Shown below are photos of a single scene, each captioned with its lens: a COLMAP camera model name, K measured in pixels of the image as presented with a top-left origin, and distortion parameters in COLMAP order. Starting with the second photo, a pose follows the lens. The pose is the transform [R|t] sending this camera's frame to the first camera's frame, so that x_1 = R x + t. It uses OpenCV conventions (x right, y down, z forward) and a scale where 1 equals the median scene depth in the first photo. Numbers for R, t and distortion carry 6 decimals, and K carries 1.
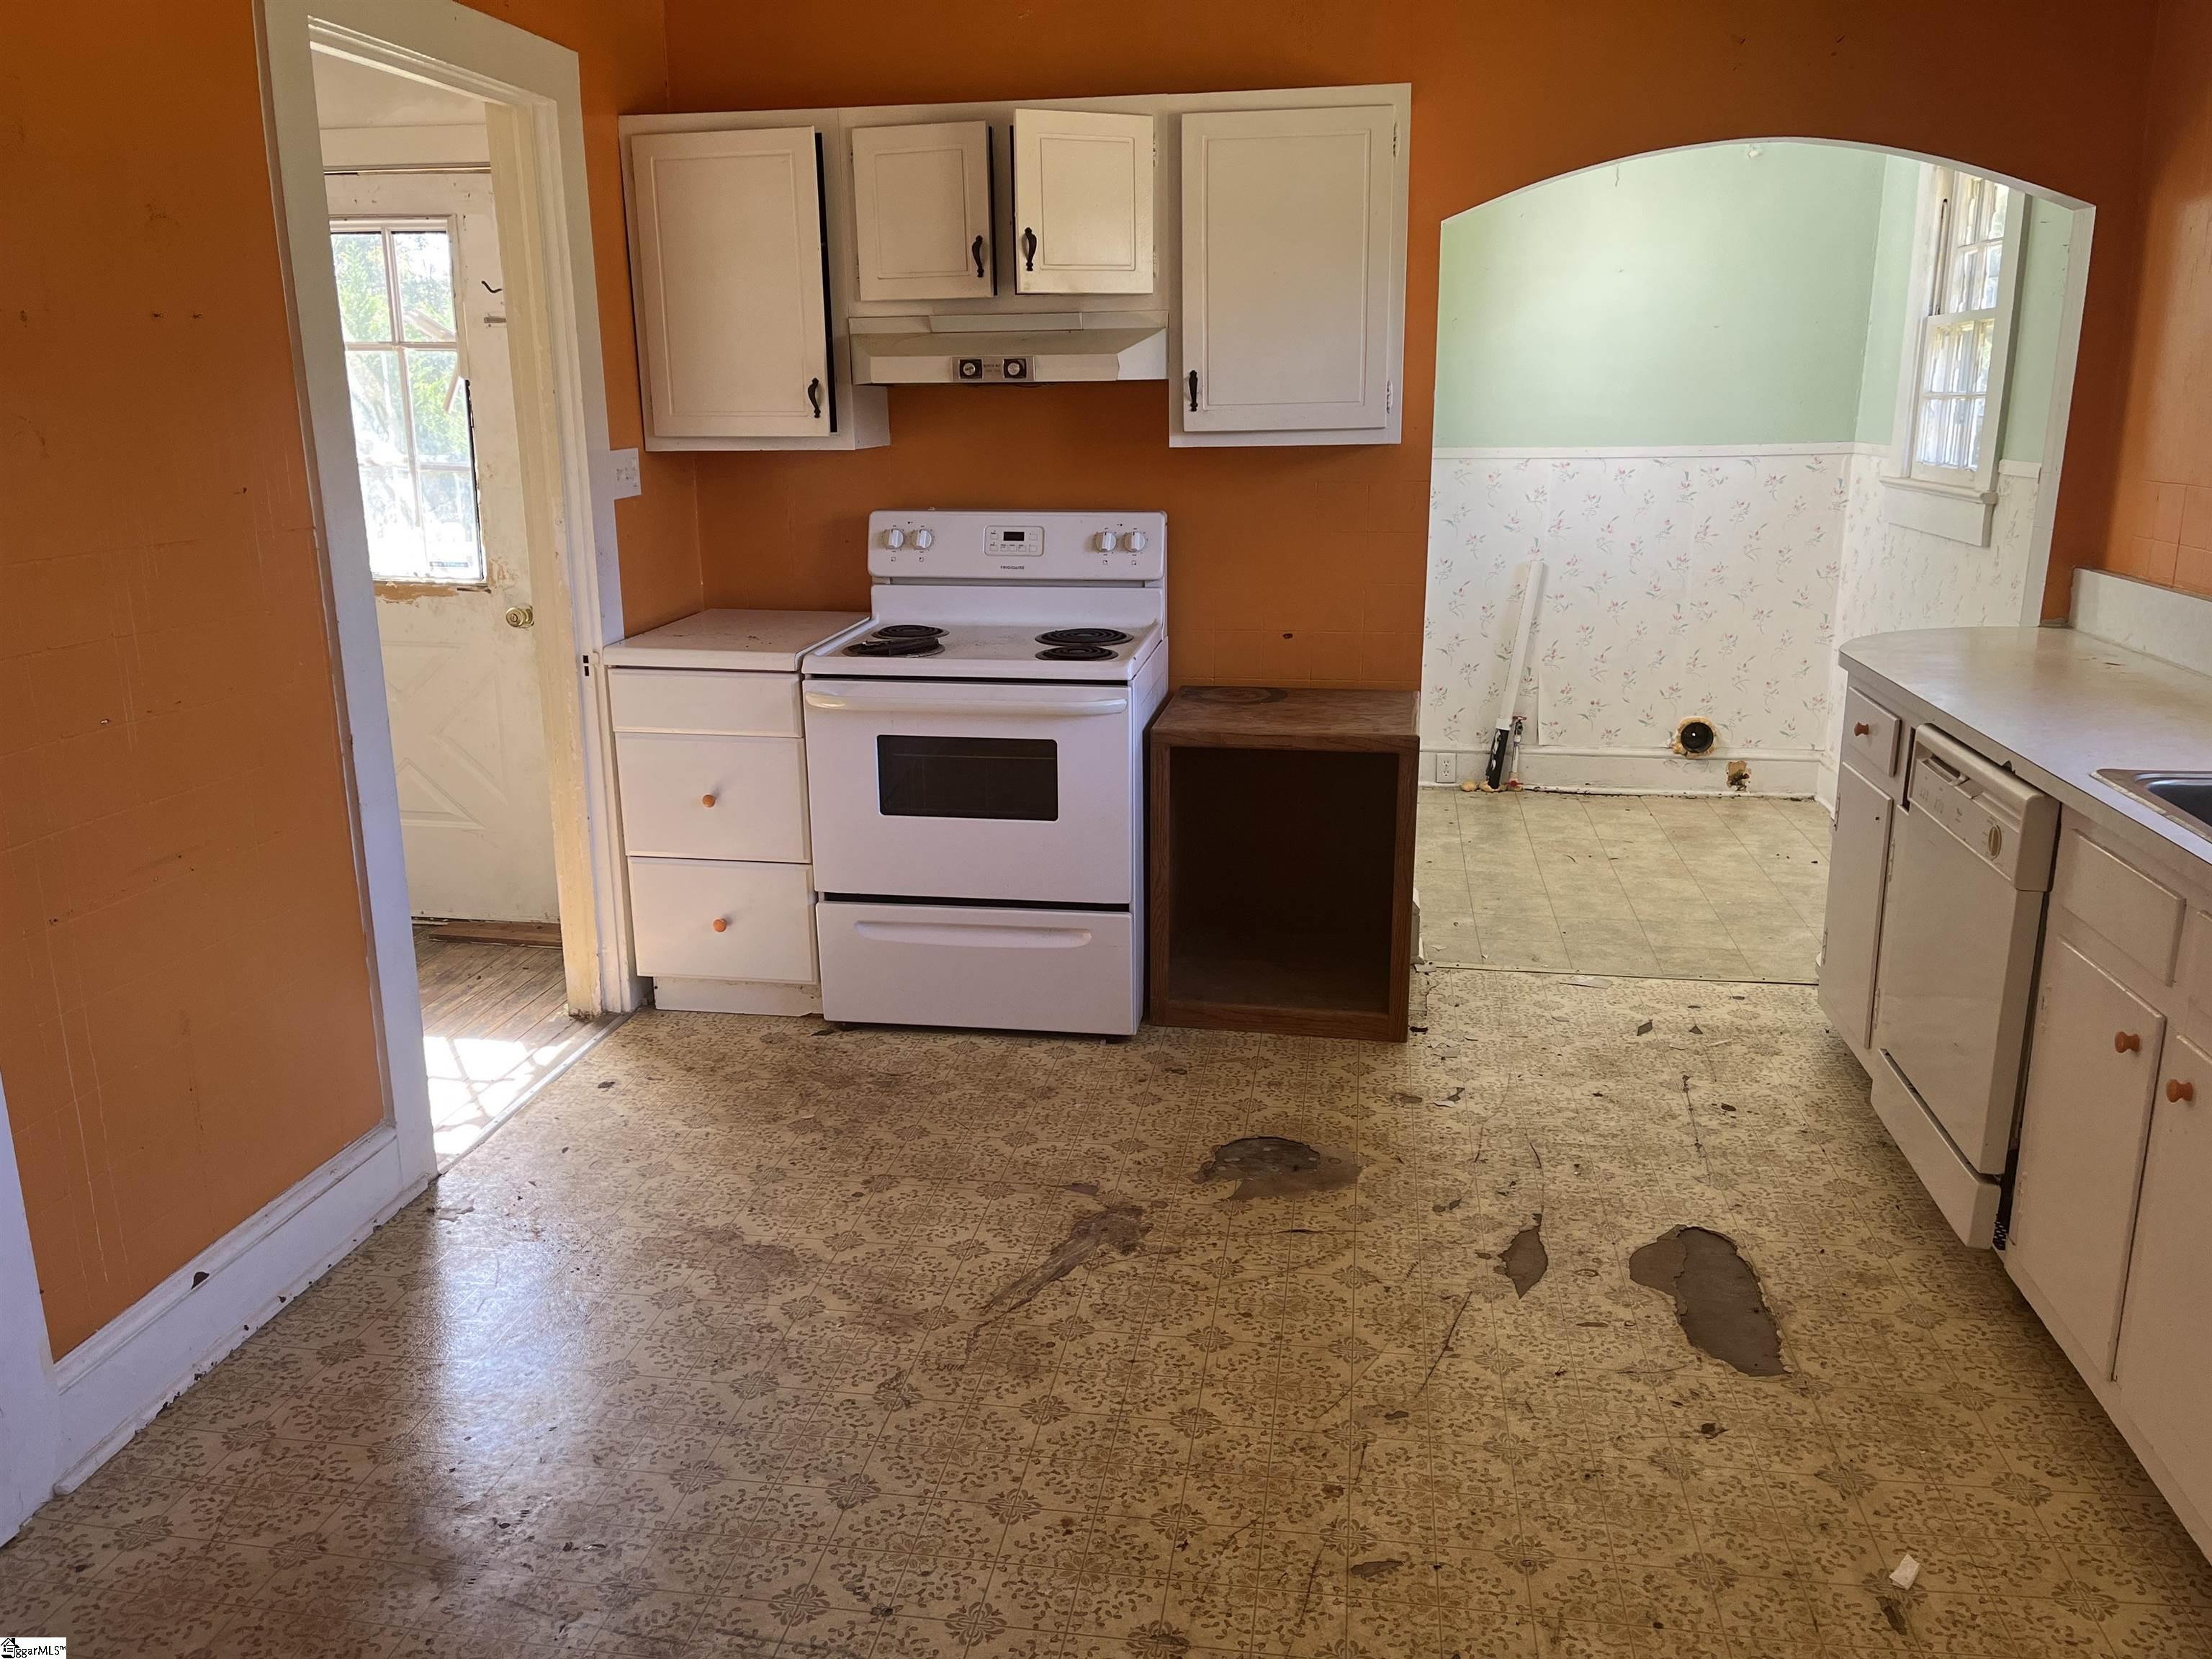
lens RADIAL K [[1695.3, 0, 1099.1], [0, 1695.3, 822.3], [0, 0, 1]] dist [0.038381, -0.007449]
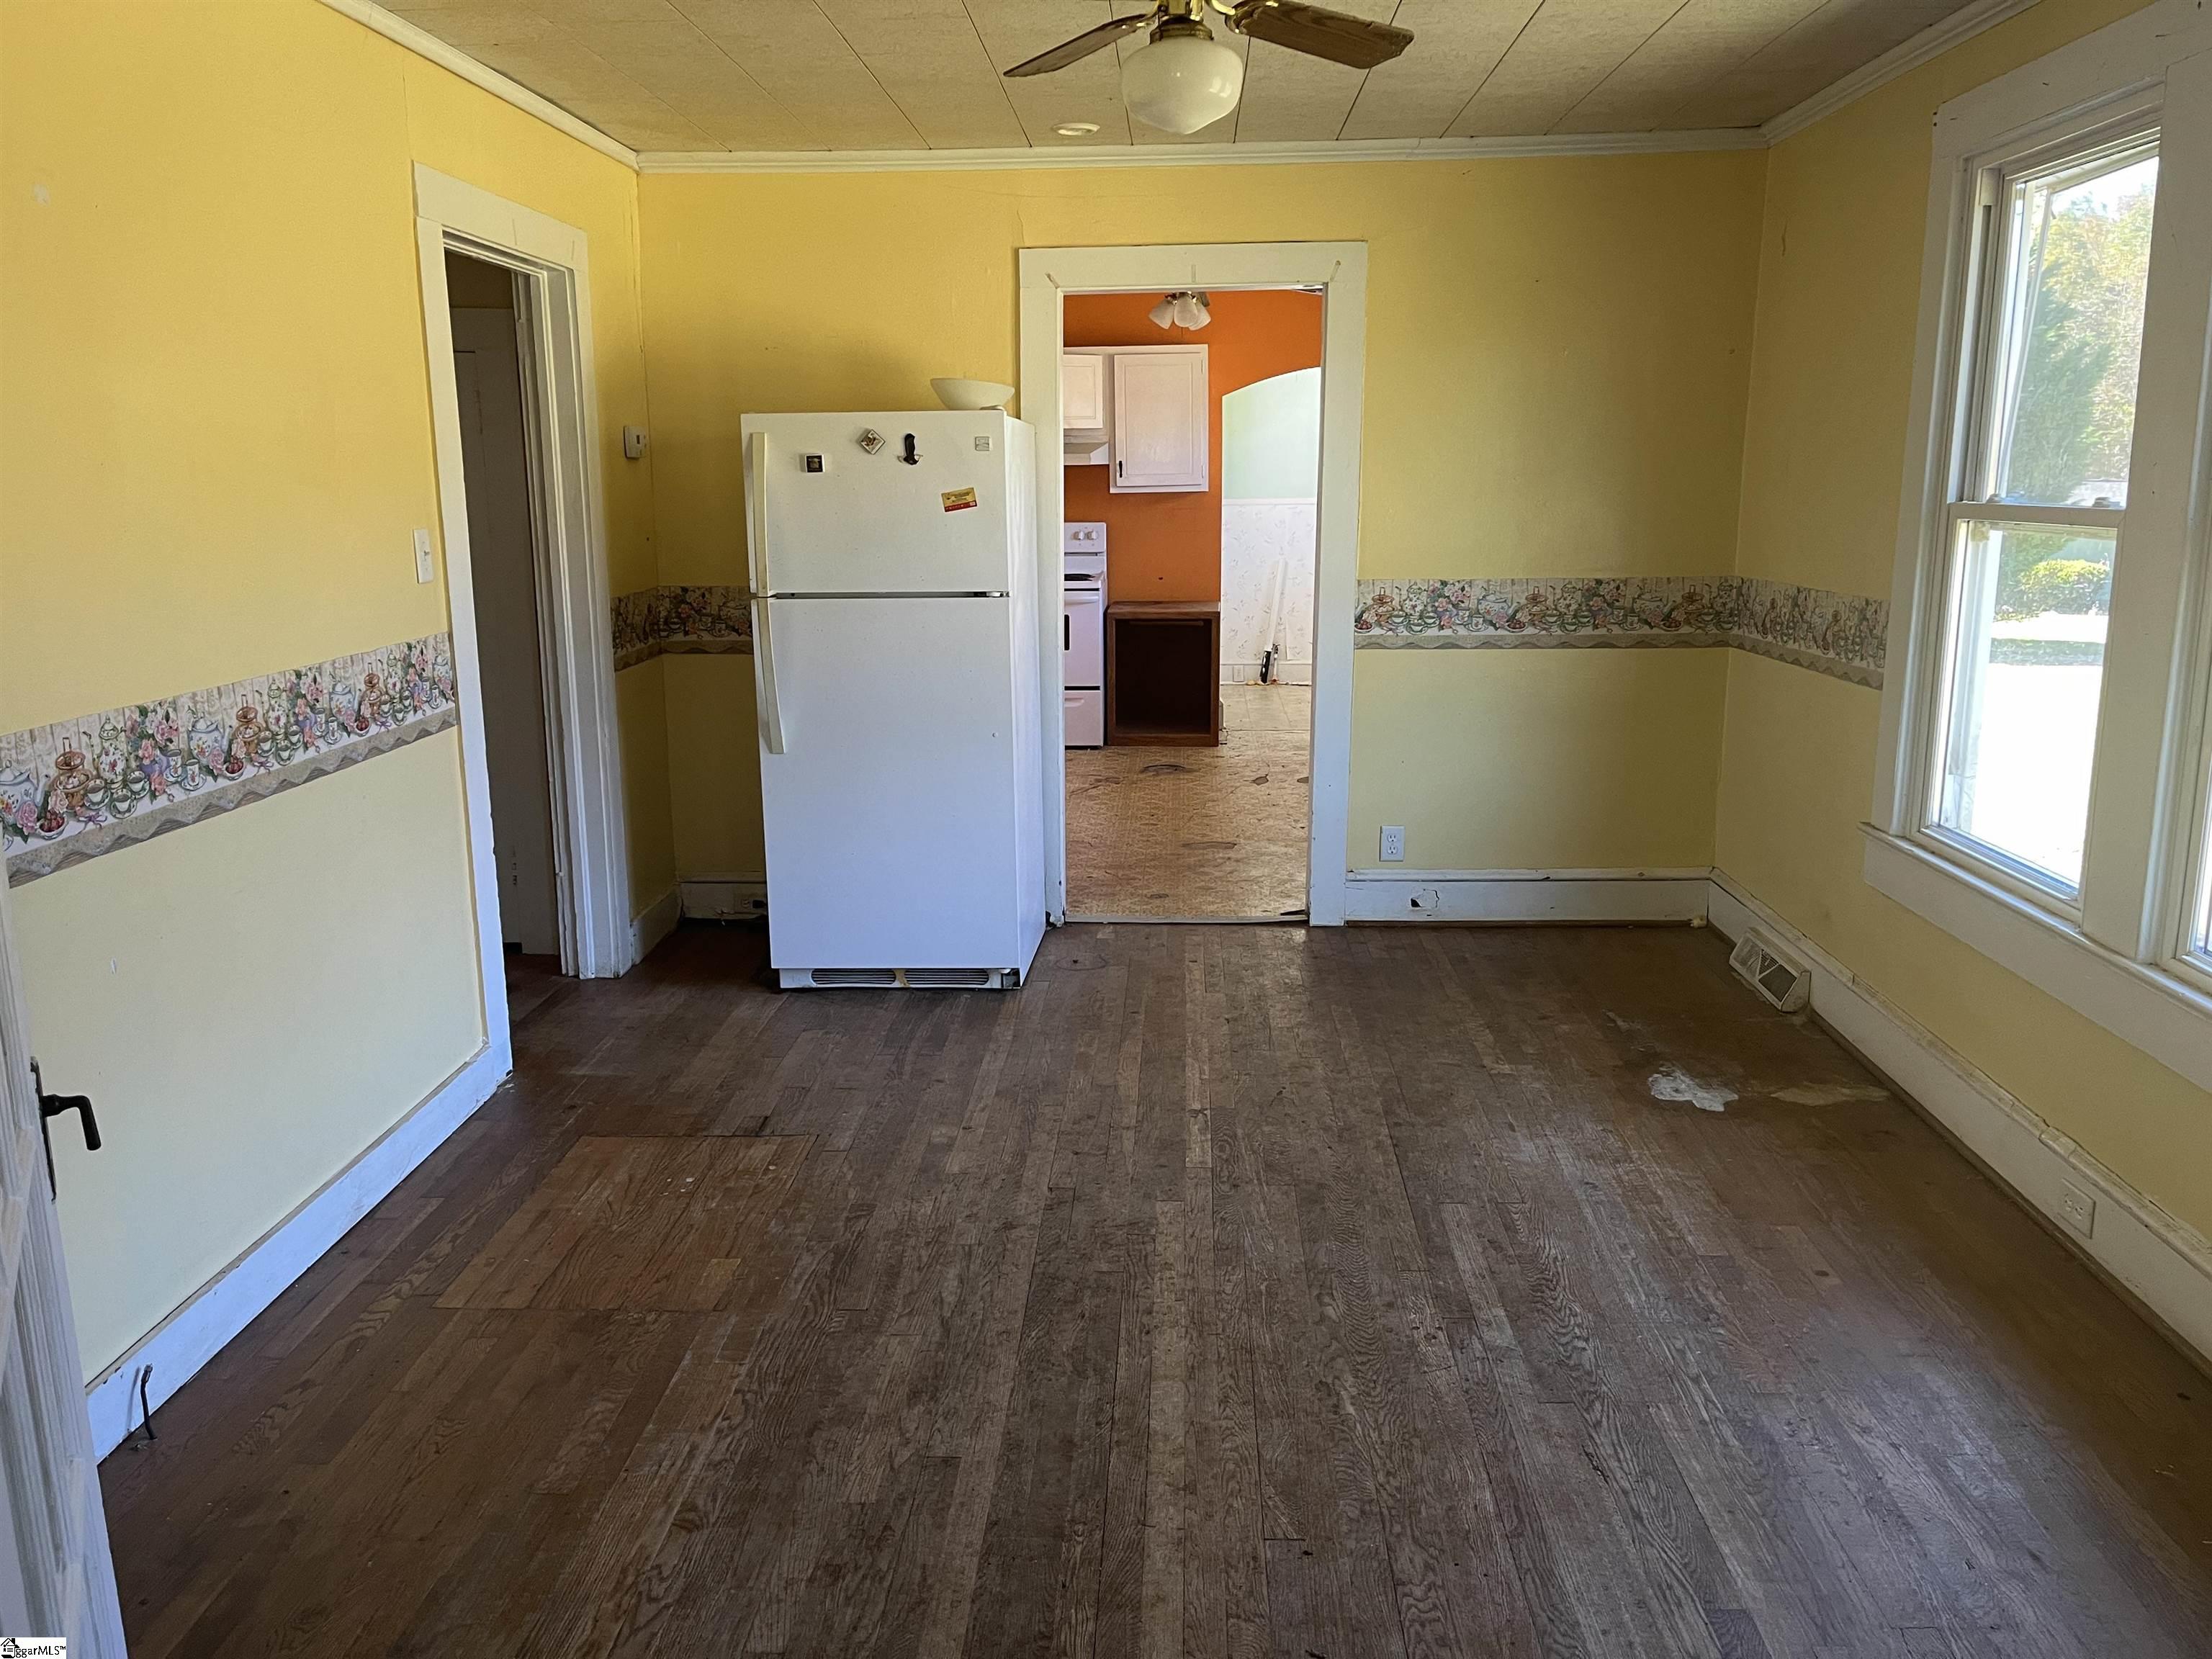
lens RADIAL K [[1653.6, 0, 1082.9], [0, 1653.6, 833.1], [0, 0, 1]] dist [0.070084, -0.092809]
pose [[0.995302, -0.024549, 0.093659, -0.187735], [0.027617, 0.999119, -0.031601, 0.269706], [-0.092801, 0.034039, 0.995103, -1.061186]]
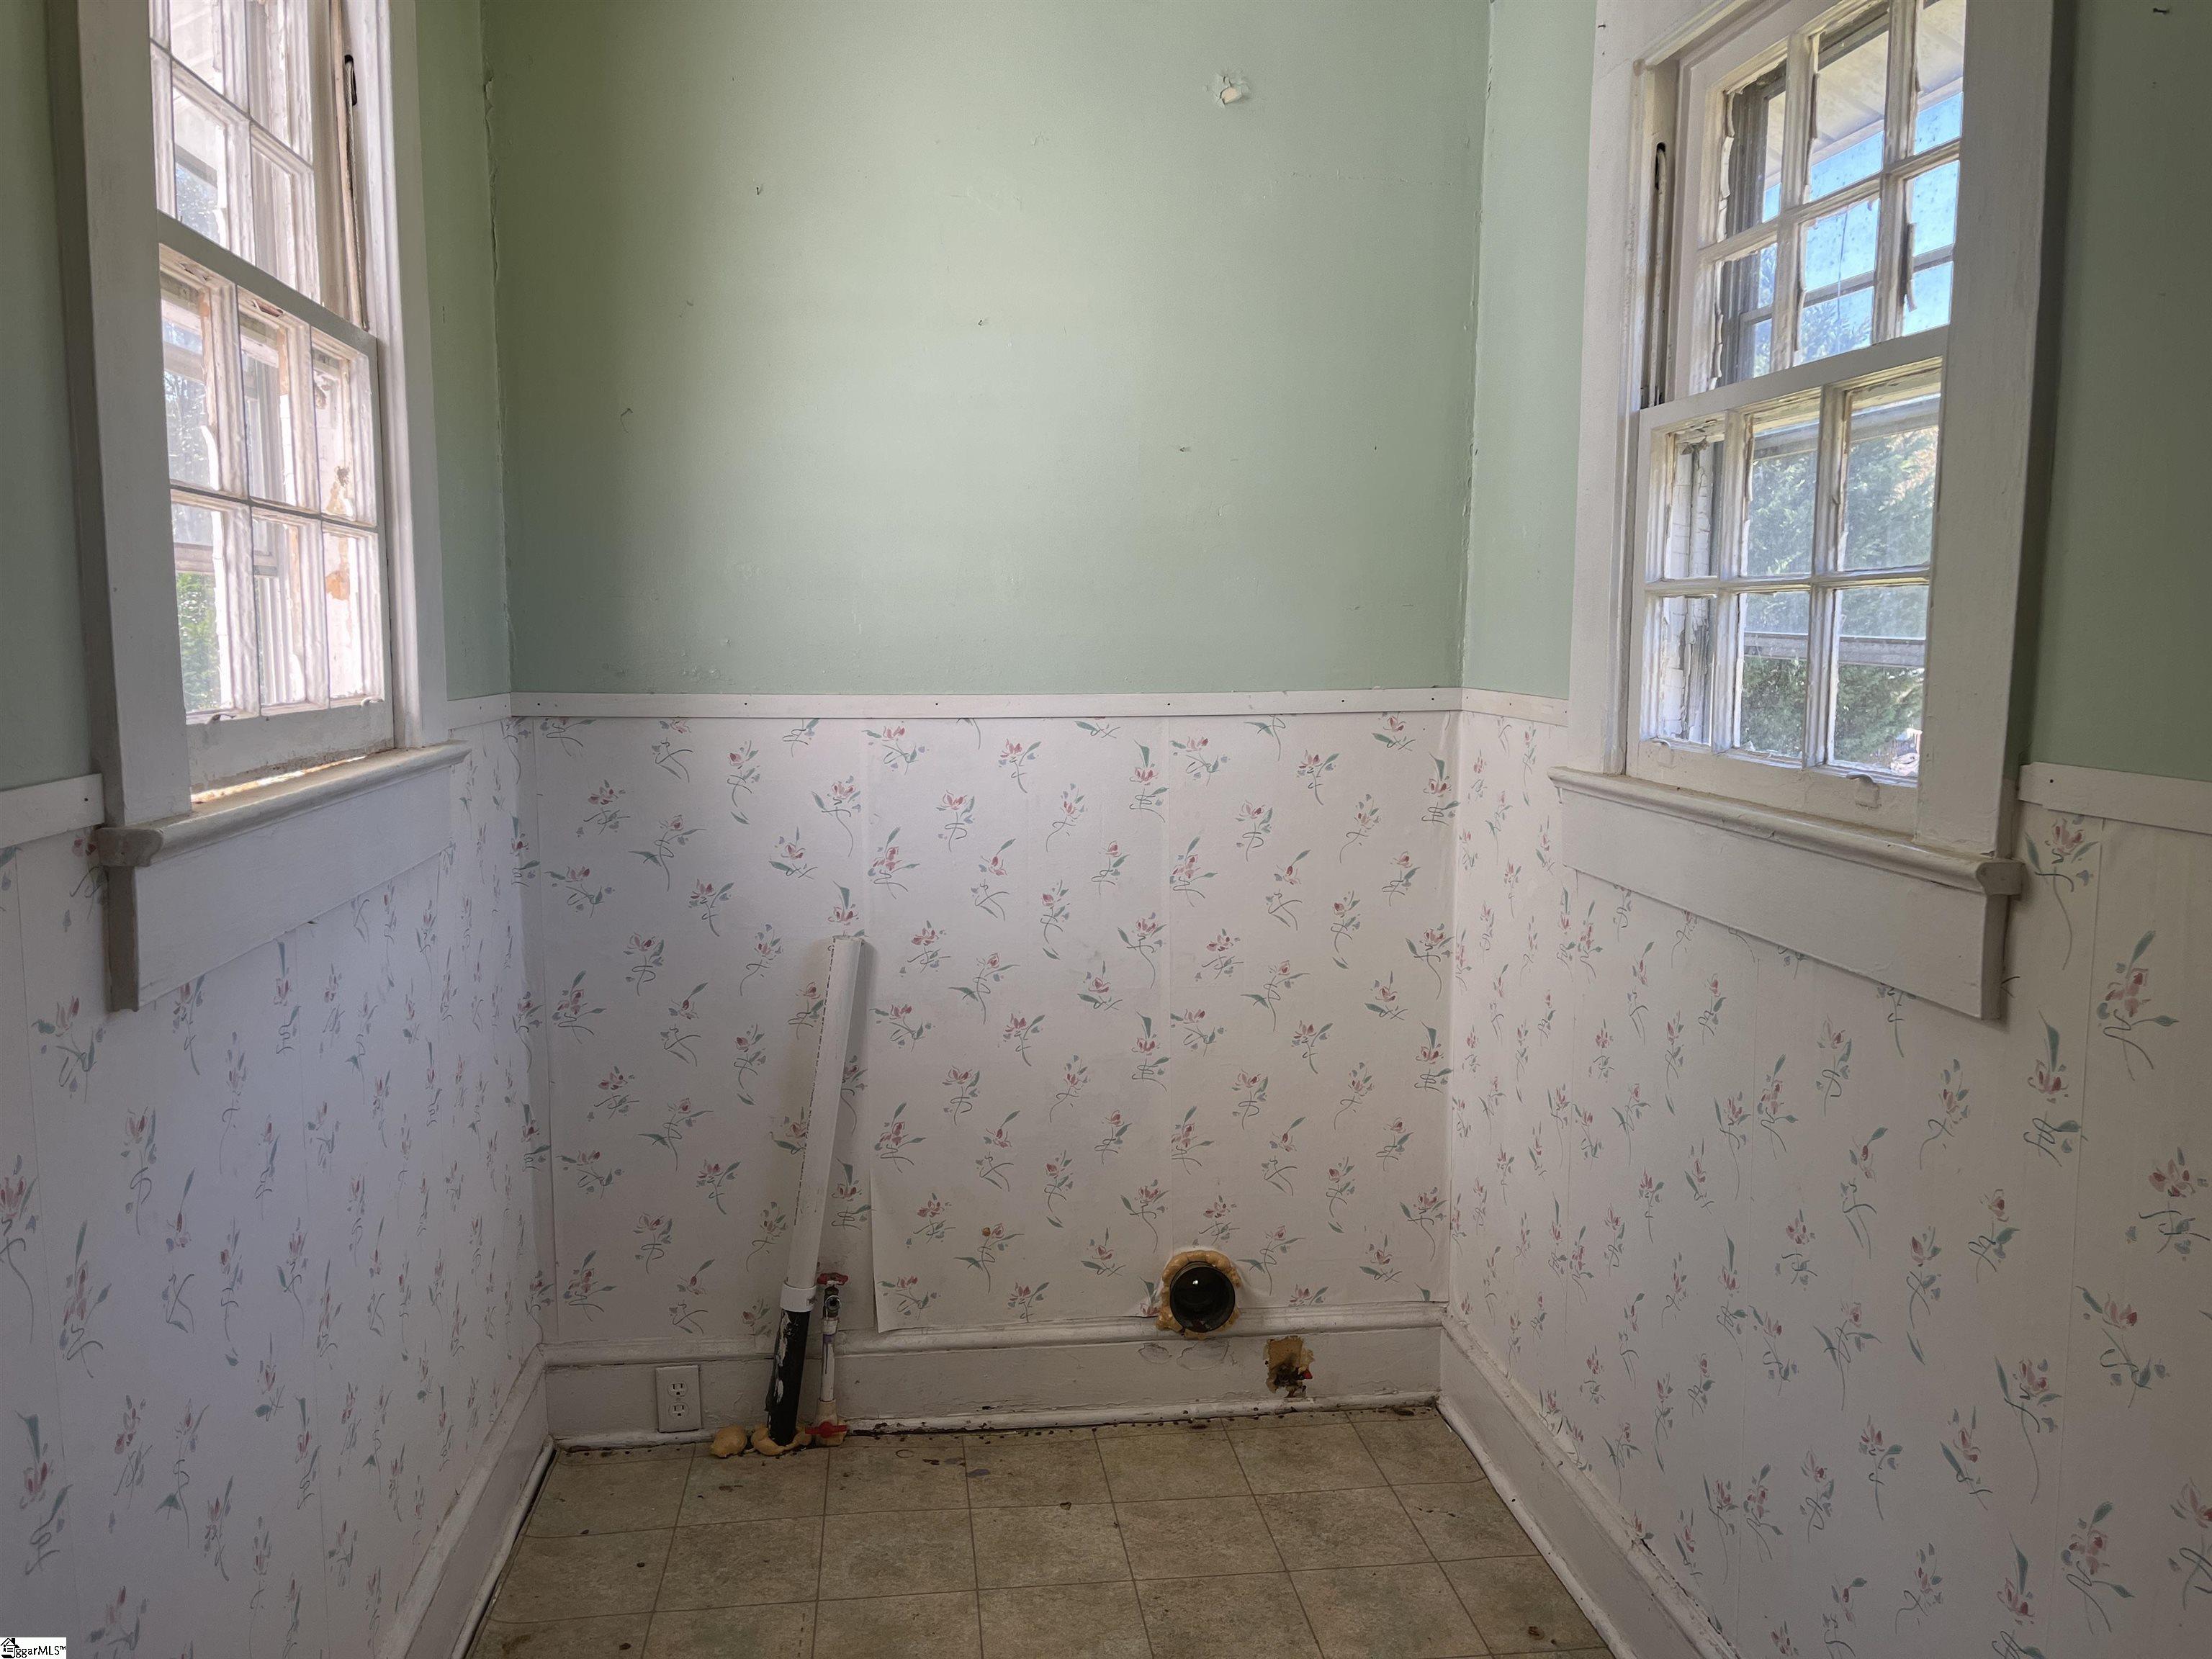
lens RADIAL K [[1695.3, 0, 1099.1], [0, 1695.3, 822.3], [0, 0, 1]] dist [0.038381, -0.007449]
pose [[0.958542, -0.022064, 0.284094, 0.263187], [0.057823, 0.991316, -0.118108, -0.172513], [-0.279021, 0.129639, 0.951494, 0.741682]]
